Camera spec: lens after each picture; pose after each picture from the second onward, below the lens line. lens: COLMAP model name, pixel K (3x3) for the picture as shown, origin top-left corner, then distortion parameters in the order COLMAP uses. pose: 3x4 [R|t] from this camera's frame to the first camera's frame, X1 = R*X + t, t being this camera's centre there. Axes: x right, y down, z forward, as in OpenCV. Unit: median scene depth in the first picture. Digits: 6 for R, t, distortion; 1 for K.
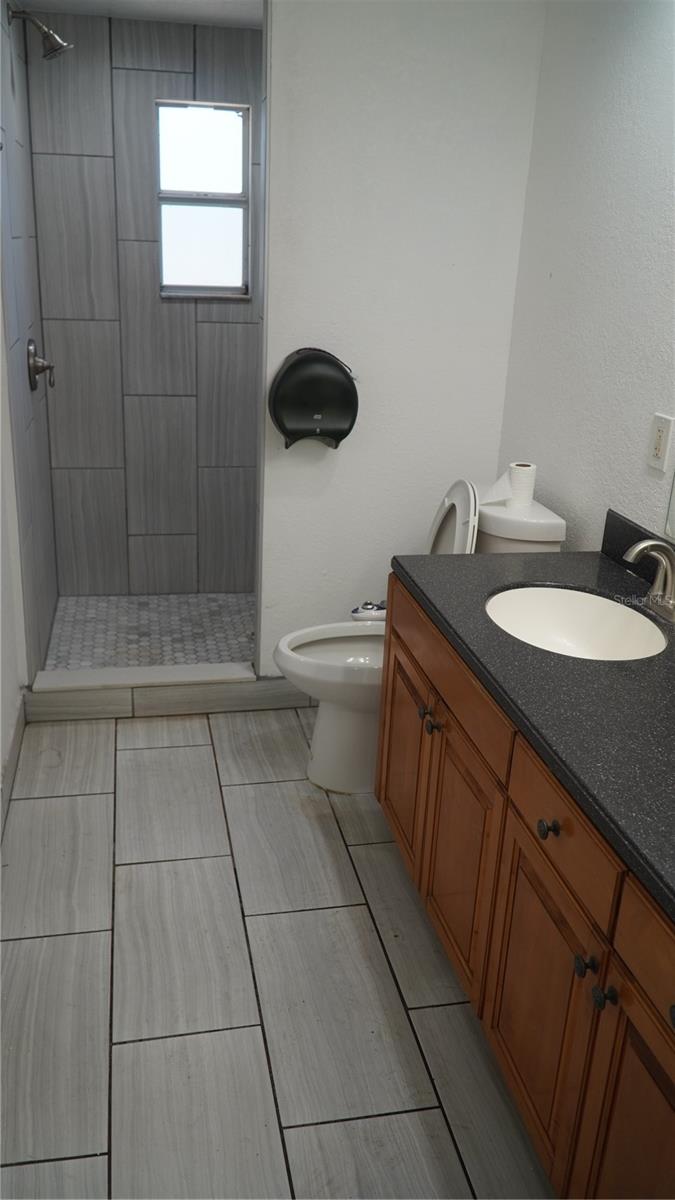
lens RADIAL K [[977.7, 0, 331.4], [0, 977.7, 615.7], [0, 0, 1]] dist [0.016648, -0.044783]
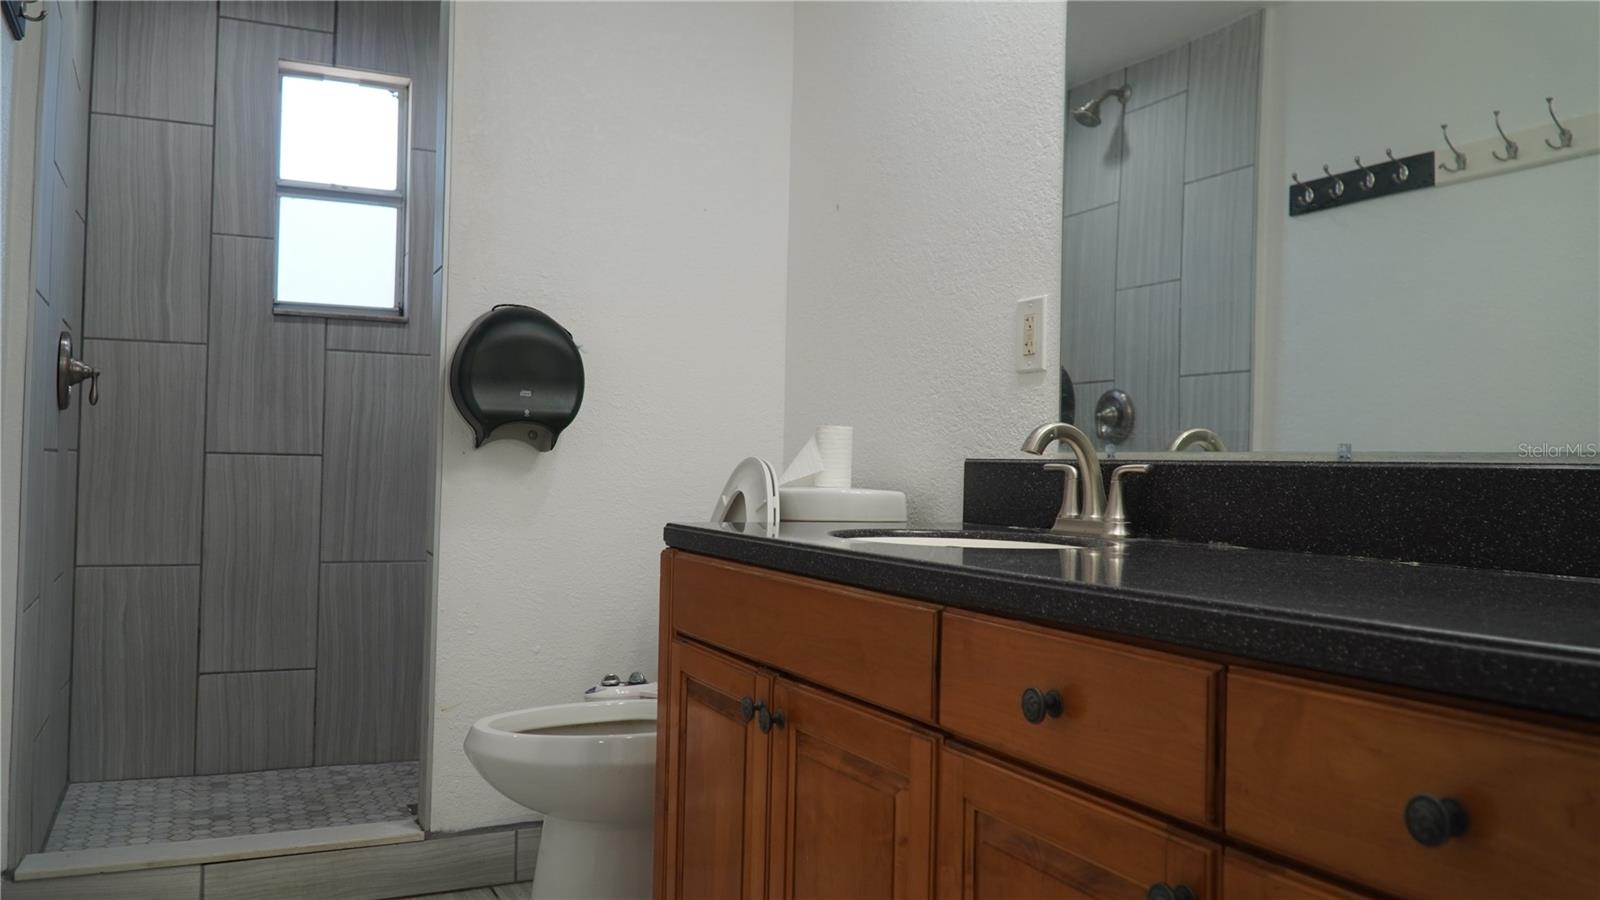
lens RADIAL K [[1303.6, 0, 800.0], [0, 1303.6, 450.0], [0, 0, 1]] dist [0.016648, -0.044783]
pose [[0.970245, -0.016080, 0.241589, -0.038482], [0.103802, 0.929071, -0.355039, 0.137375], [-0.218744, 0.369552, 0.903096, 0.121908]]
